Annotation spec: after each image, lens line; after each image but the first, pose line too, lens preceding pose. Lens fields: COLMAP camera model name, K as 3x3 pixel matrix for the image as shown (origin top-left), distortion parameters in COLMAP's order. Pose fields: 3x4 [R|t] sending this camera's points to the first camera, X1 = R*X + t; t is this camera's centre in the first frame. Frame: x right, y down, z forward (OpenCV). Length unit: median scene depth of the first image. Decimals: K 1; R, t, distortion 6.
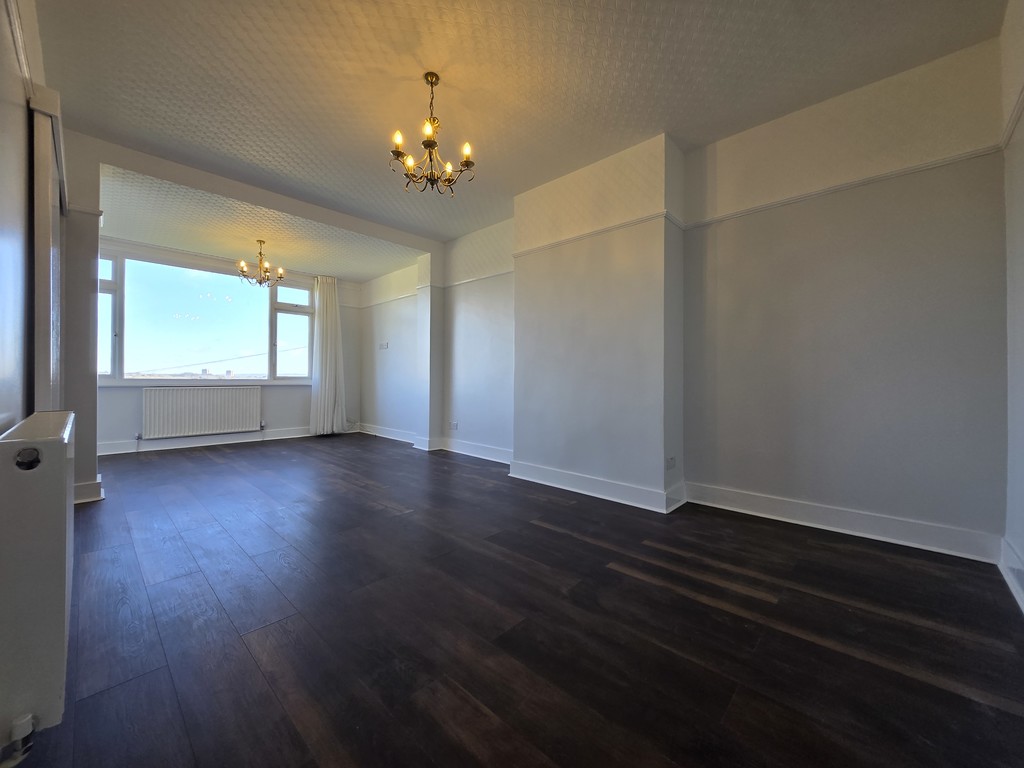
lens RADIAL K [[401.2, 0, 504.1], [0, 401.2, 379.3], [0, 0, 1]] dist [-0.001180, 0.000187]
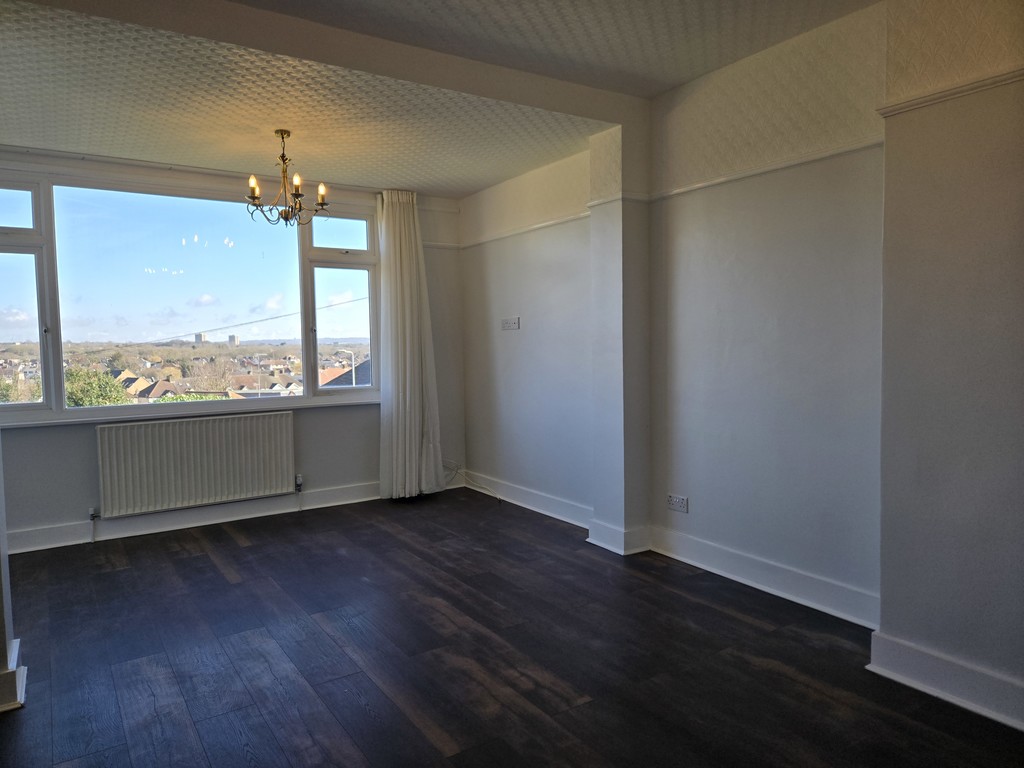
lens RADIAL K [[687.3, 0, 514.6], [0, 687.3, 382.5], [0, 0, 1]] dist [0.043784, -0.022596]
pose [[0.976675, -0.011209, -0.214429, -0.133834], [0.024456, 0.997945, 0.059225, -0.072149], [0.213325, -0.063087, 0.974942, 0.188692]]
